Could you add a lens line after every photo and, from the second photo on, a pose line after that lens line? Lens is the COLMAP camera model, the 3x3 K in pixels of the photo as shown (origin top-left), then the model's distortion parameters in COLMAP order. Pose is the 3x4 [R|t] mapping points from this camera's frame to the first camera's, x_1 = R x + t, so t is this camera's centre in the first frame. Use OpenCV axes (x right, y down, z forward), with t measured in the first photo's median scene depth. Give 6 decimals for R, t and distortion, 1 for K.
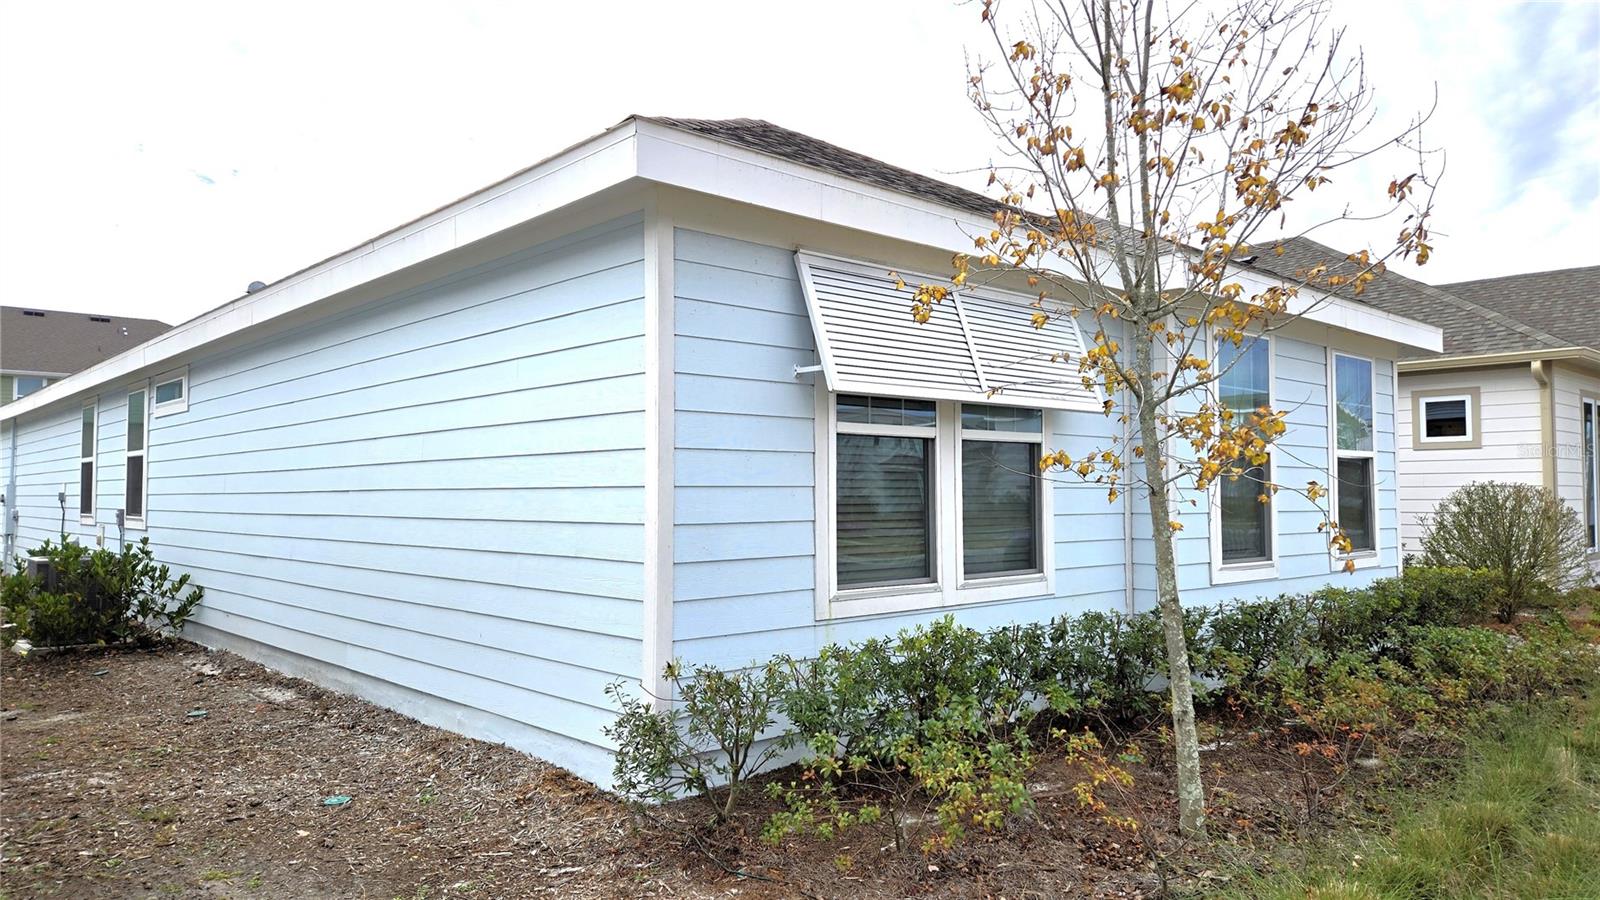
lens RADIAL K [[1075.1, 0, 800.0], [0, 1075.1, 450.0], [0, 0, 1]] dist [-0.000163, 0.000059]
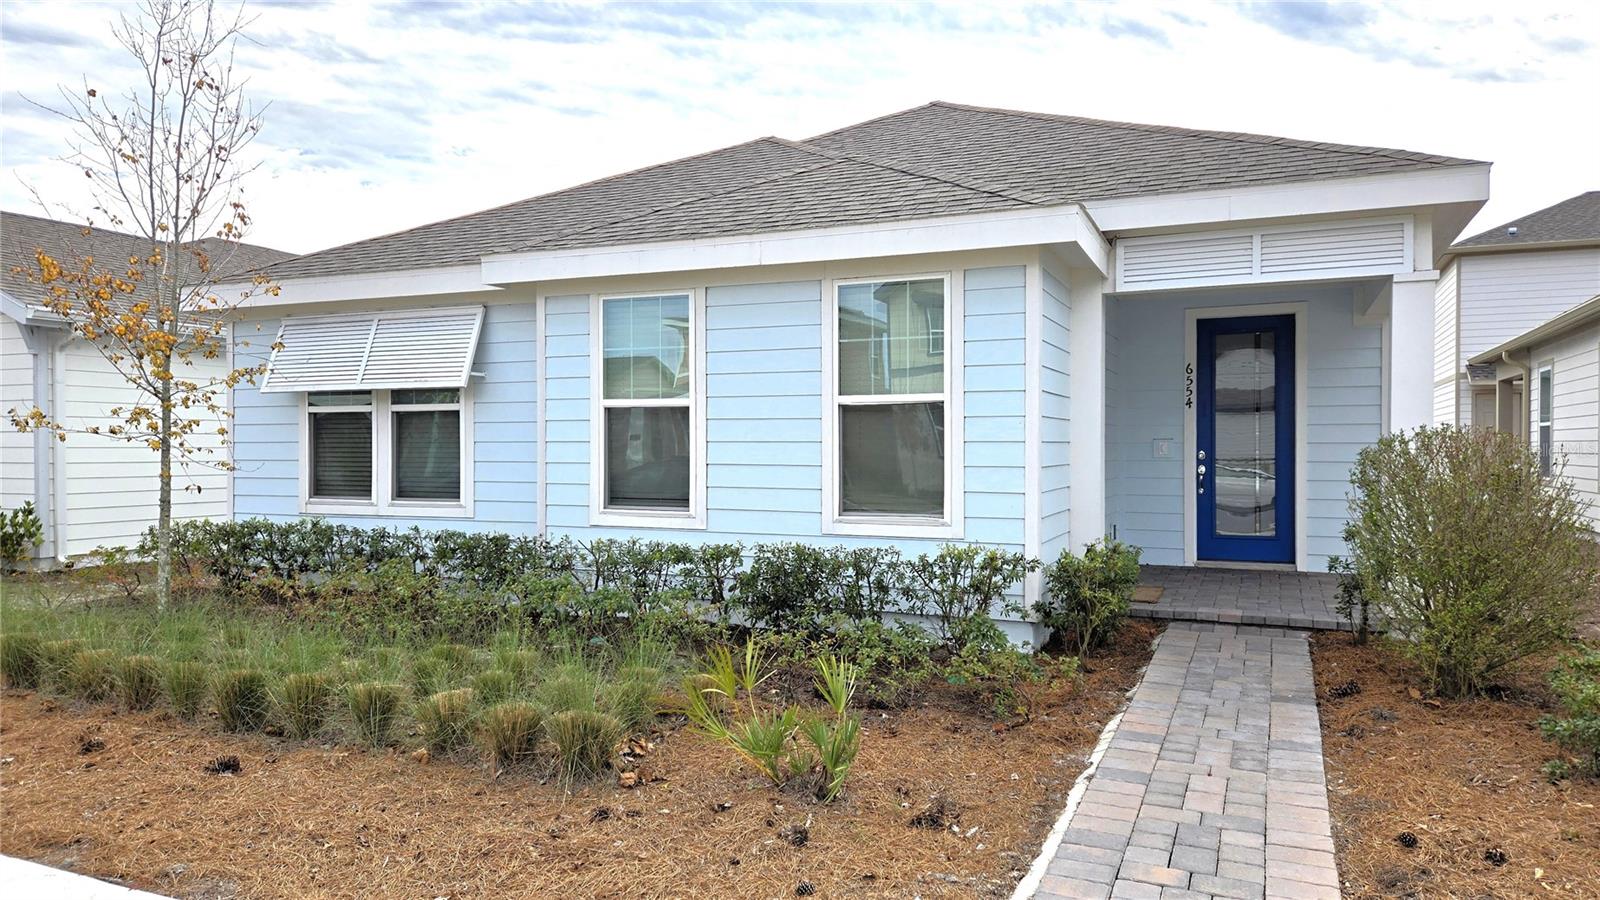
lens RADIAL K [[1075.1, 0, 800.0], [0, 1075.1, 450.0], [0, 0, 1]] dist [-0.000163, 0.000059]
pose [[0.396448, 0.001234, -0.918057, 1.829345], [0.041852, 0.998935, 0.019416, 0.040250], [0.917103, -0.046120, 0.395974, 0.916194]]
